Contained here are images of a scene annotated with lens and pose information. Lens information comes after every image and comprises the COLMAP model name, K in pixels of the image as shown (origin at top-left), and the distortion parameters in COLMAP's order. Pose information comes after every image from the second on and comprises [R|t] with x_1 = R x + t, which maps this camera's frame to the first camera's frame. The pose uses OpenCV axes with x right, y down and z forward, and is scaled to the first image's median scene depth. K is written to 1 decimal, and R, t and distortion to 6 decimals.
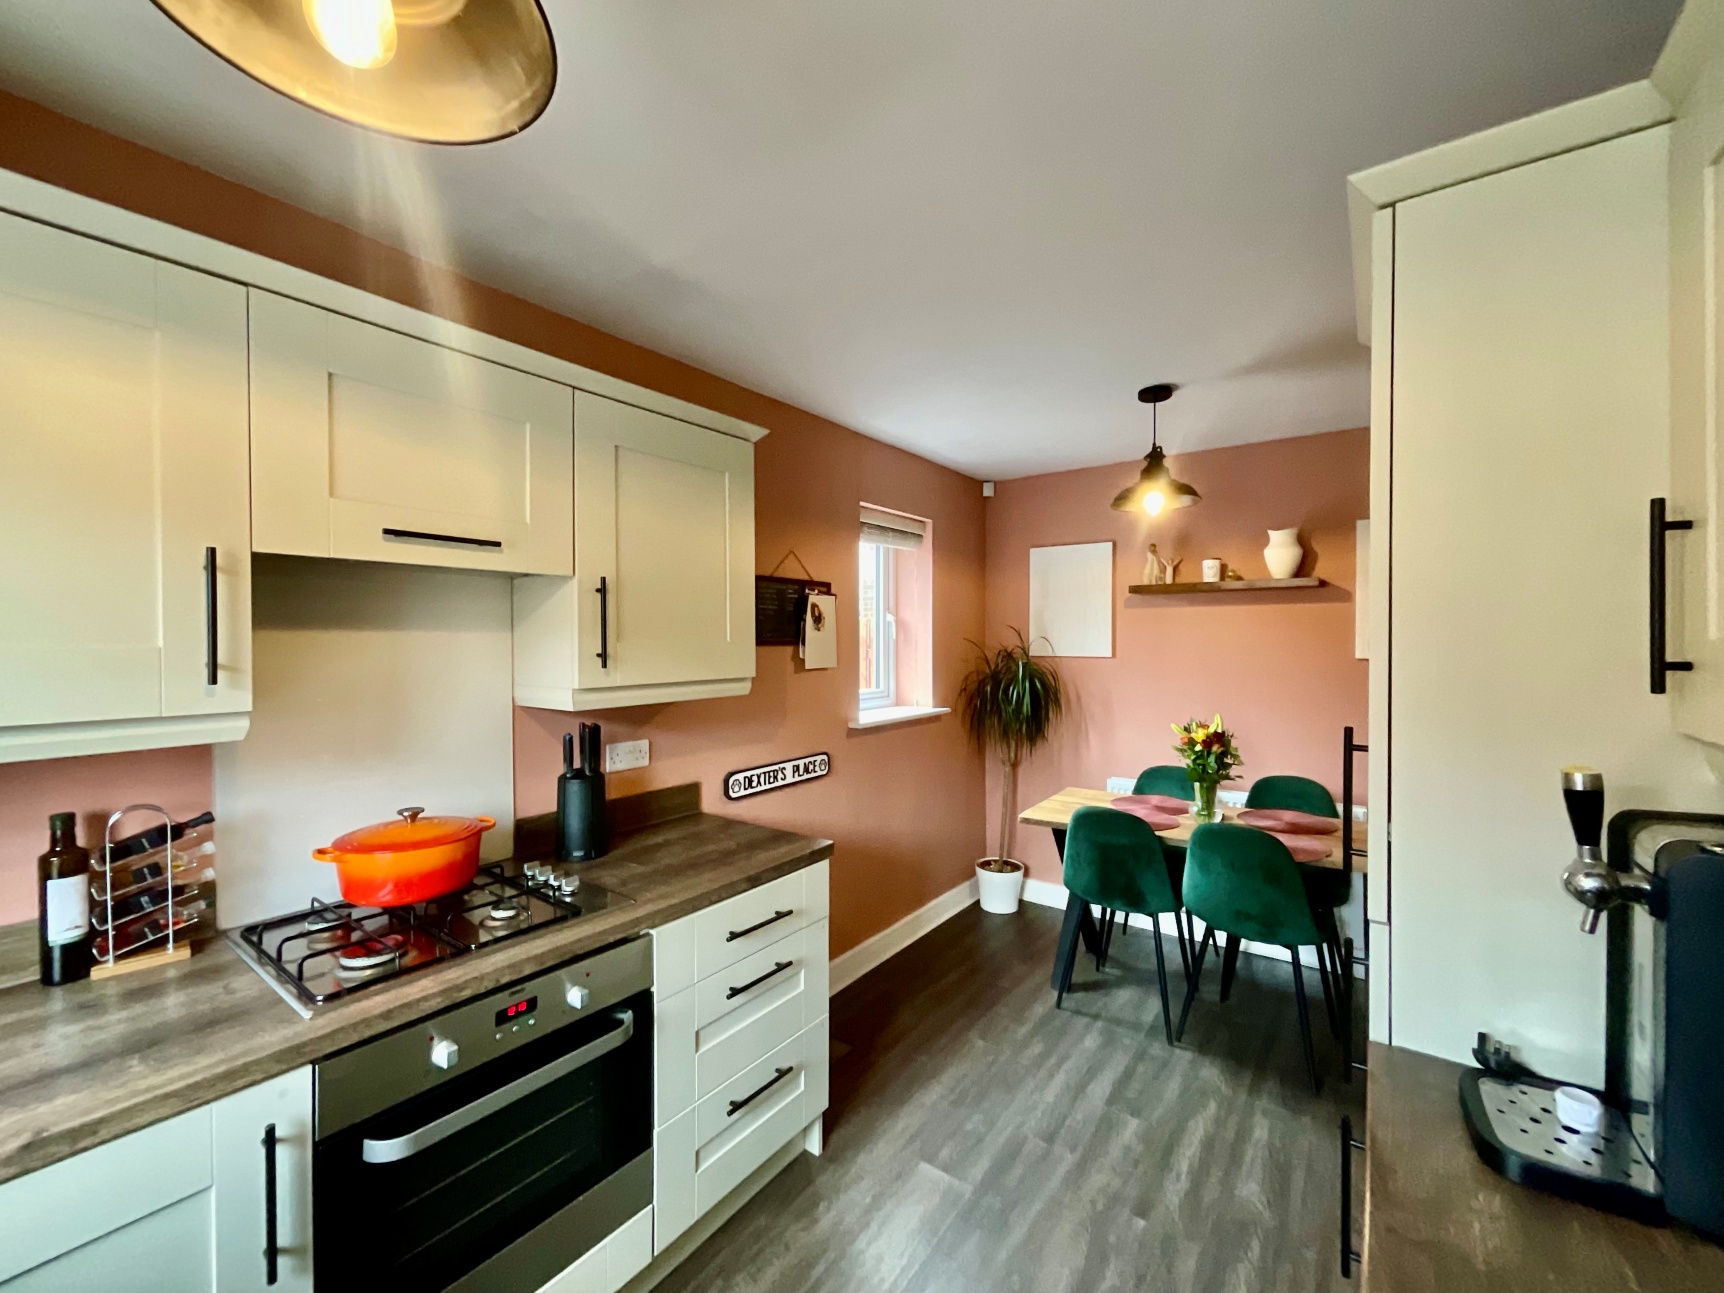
lens RADIAL K [[695.9, 0, 862.0], [0, 695.9, 646.5], [0, 0, 1]] dist [0.001088, -0.000107]
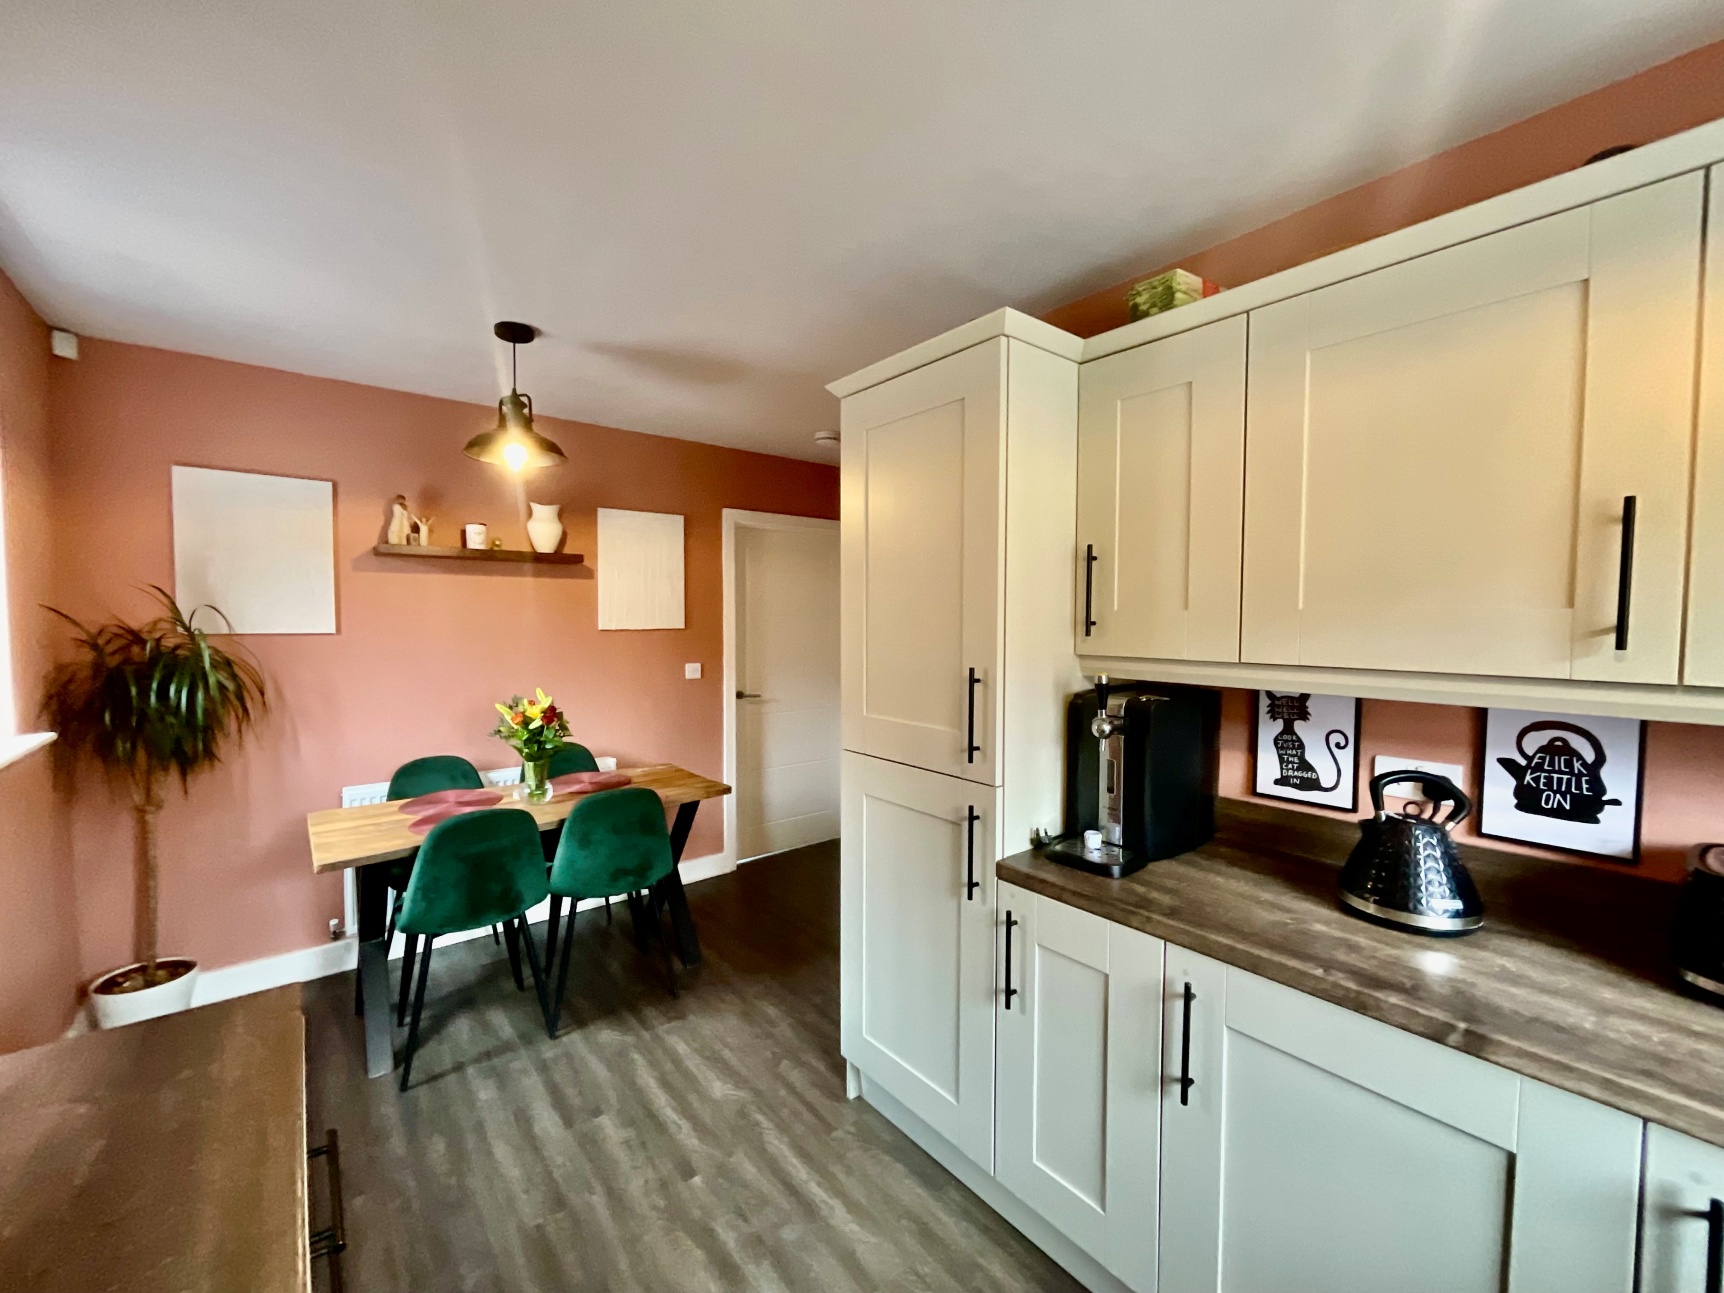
lens RADIAL K [[695.9, 0, 862.0], [0, 695.9, 646.5], [0, 0, 1]] dist [0.001088, -0.000107]
pose [[0.253990, -0.037266, 0.966489, -0.387337], [0.004582, 0.999293, 0.037326, 0.005622], [-0.967196, -0.005052, 0.253981, 0.397582]]
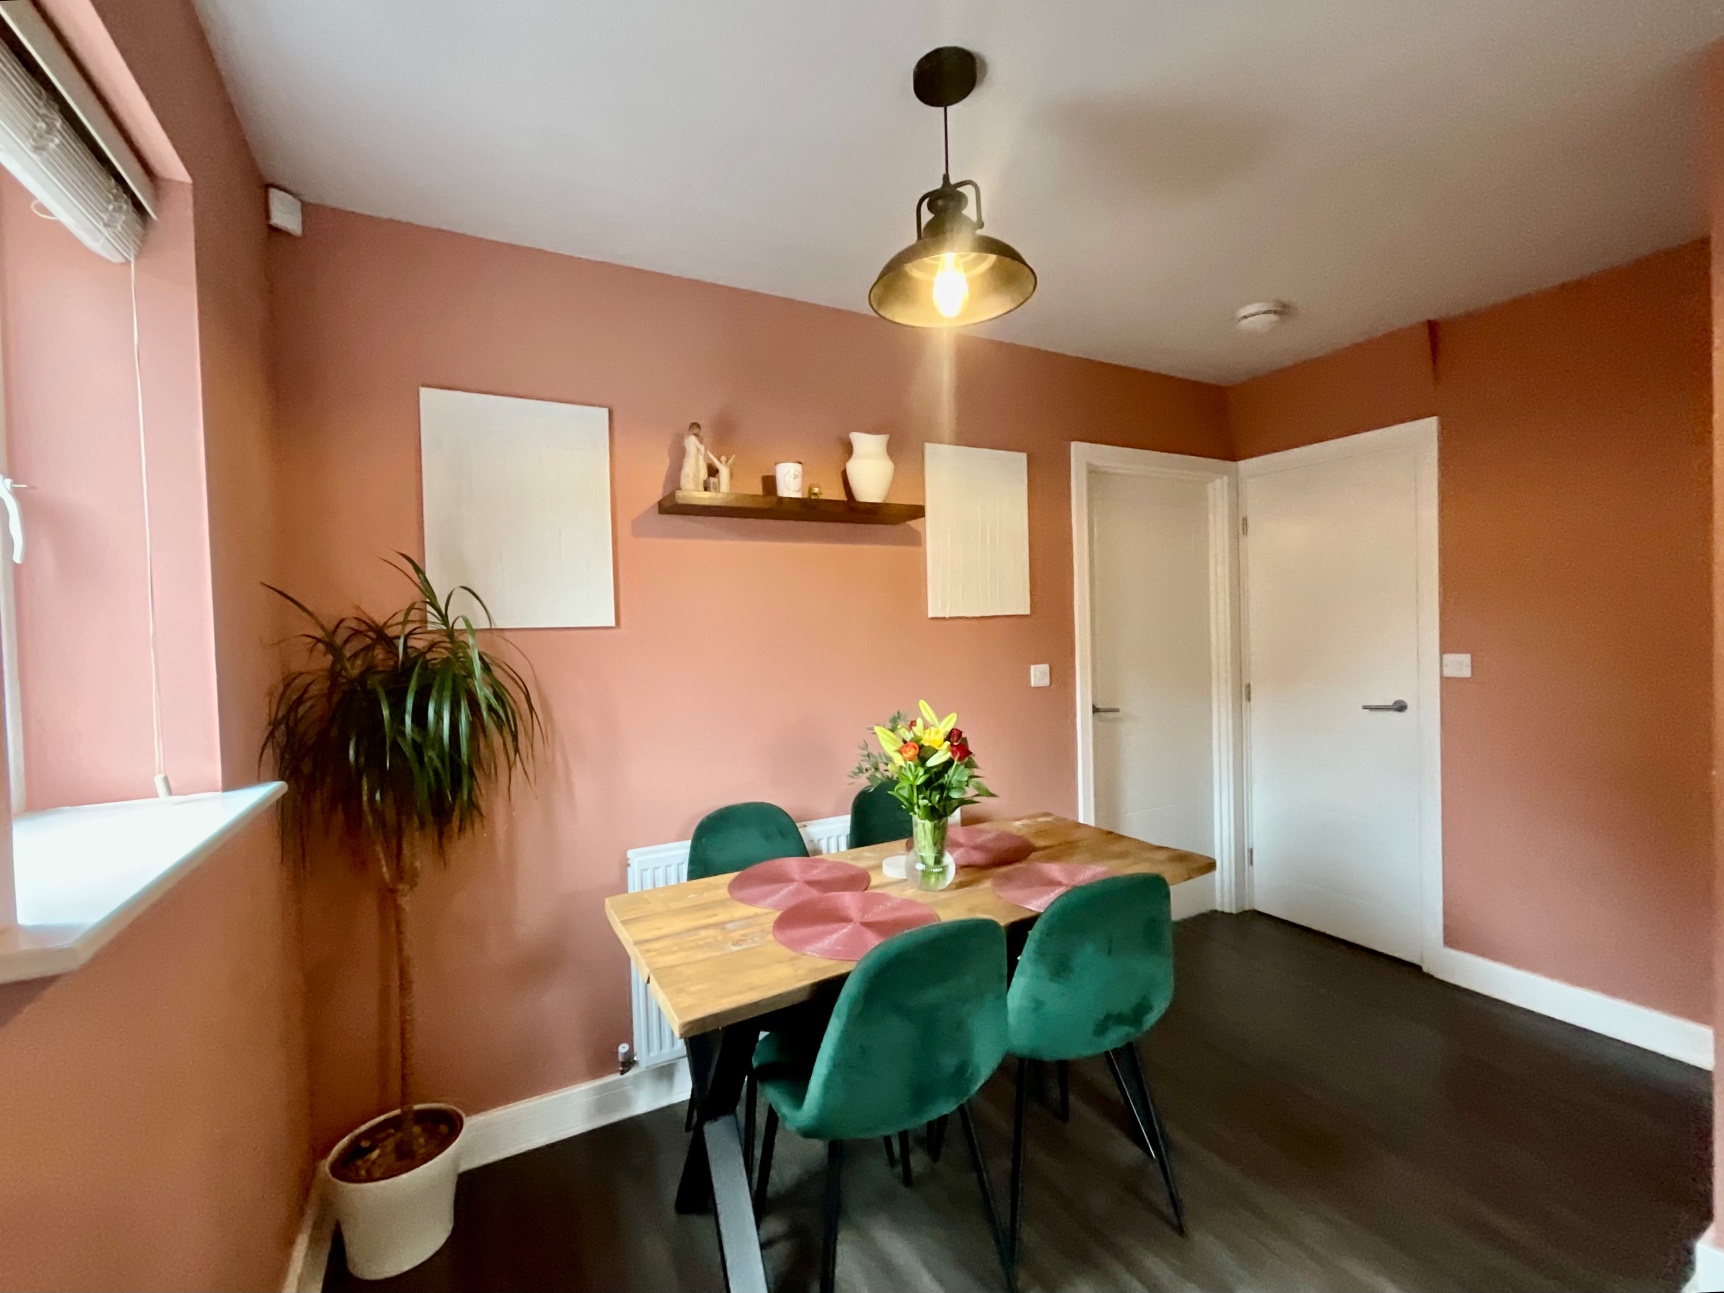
lens RADIAL K [[757.5, 0, 862.0], [0, 757.5, 646.5], [0, 0, 1]] dist [-0.012187, 0.018773]
pose [[0.433128, -0.031407, 0.900785, -0.131632], [0.038826, 0.999115, 0.016166, 0.046214], [-0.900496, 0.027972, 0.433964, 0.949170]]
